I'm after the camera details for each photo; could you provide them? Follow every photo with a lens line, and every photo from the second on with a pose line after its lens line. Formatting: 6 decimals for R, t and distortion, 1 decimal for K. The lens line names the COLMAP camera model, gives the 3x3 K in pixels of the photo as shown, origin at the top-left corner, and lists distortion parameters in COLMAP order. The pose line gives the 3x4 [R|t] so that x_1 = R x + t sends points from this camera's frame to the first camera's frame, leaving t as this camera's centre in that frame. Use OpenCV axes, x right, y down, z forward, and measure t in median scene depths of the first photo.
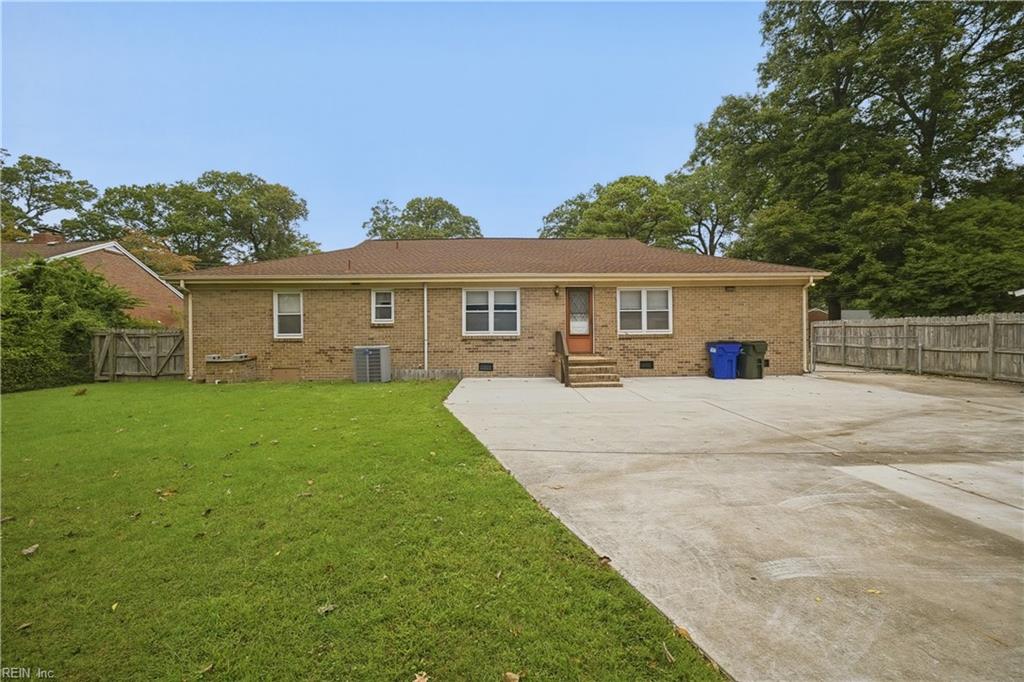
lens RADIAL K [[411.3, 0, 512.0], [0, 411.3, 341.0], [0, 0, 1]] dist [0.002387, 0.000093]
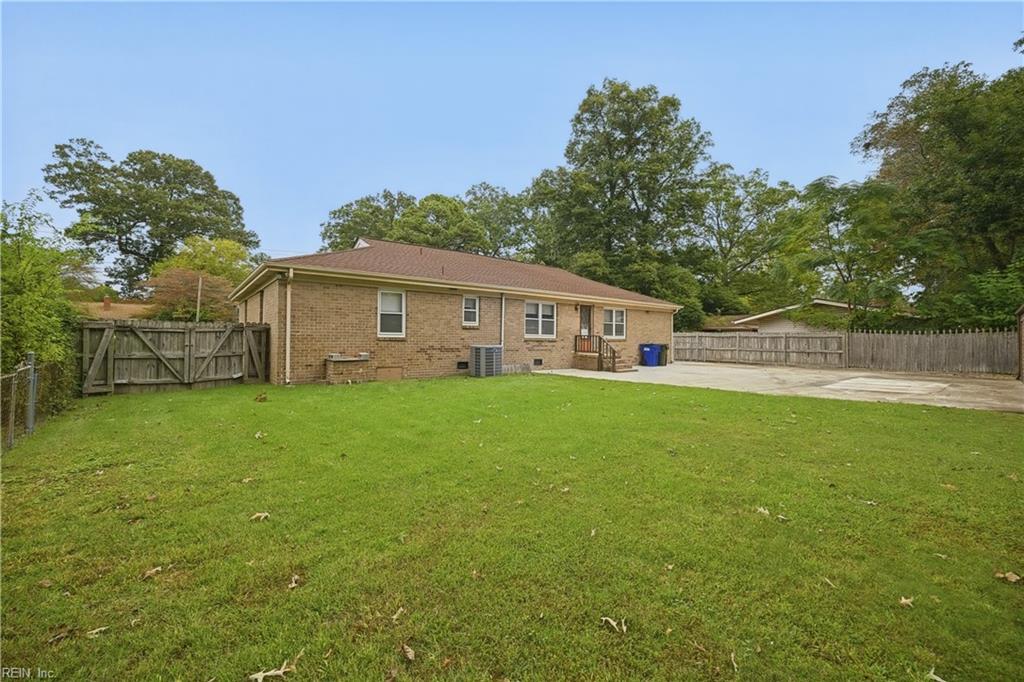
lens RADIAL K [[411.3, 0, 512.0], [0, 411.3, 341.0], [0, 0, 1]] dist [0.002387, 0.000093]
pose [[0.790839, 0.012571, 0.611895, -0.915818], [-0.006753, 0.999907, -0.011814, 0.012350], [-0.611987, 0.005211, 0.790851, 0.026730]]
